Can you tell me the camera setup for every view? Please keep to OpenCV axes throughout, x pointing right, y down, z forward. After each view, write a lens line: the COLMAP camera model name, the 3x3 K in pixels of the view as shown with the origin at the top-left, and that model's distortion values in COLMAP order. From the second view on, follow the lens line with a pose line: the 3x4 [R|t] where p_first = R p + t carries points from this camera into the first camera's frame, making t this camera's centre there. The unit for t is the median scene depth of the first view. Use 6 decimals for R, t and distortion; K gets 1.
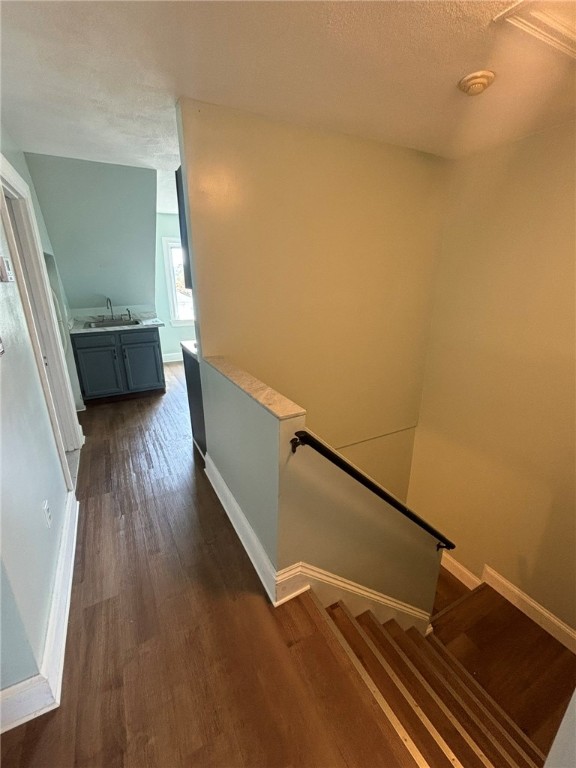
lens RADIAL K [[333.4, 0, 287.3], [0, 333.4, 384.6], [0, 0, 1]] dist [0.000640, -0.000004]
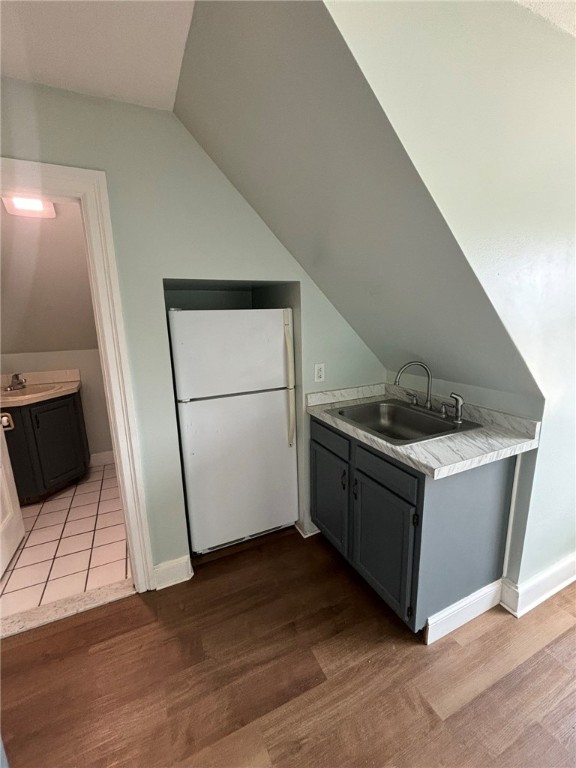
lens RADIAL K [[340.3, 0, 288.0], [0, 340.3, 384.0], [0, 0, 1]] dist [-0.003296, -0.000039]
pose [[-0.054571, 0.212499, -0.975636, -0.078651], [-0.293086, 0.930644, 0.219093, -0.296628], [0.954527, 0.297902, 0.011495, 0.883551]]
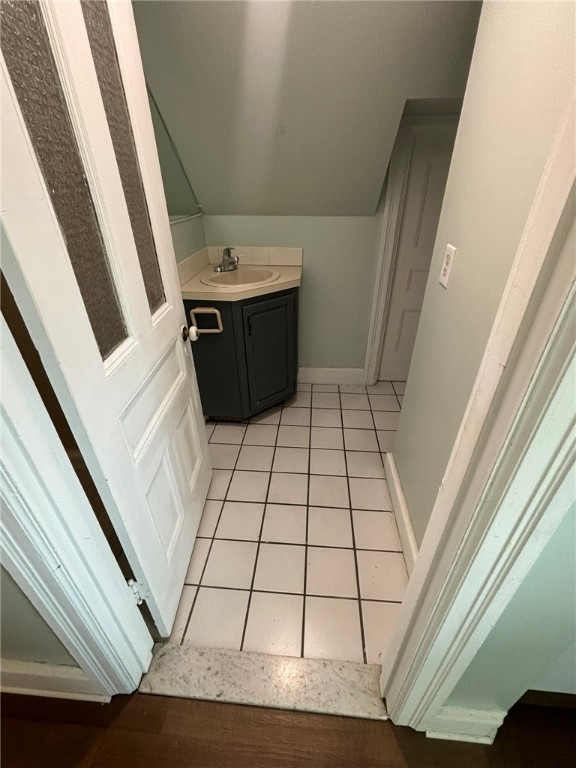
lens RADIAL K [[333.4, 0, 287.3], [0, 333.4, 384.6], [0, 0, 1]] dist [0.000640, -0.000004]
pose [[-0.538492, 0.441120, -0.717941, -0.365084], [-0.259770, 0.723619, 0.639449, -0.179369], [0.801590, 0.530838, -0.275073, 0.642201]]
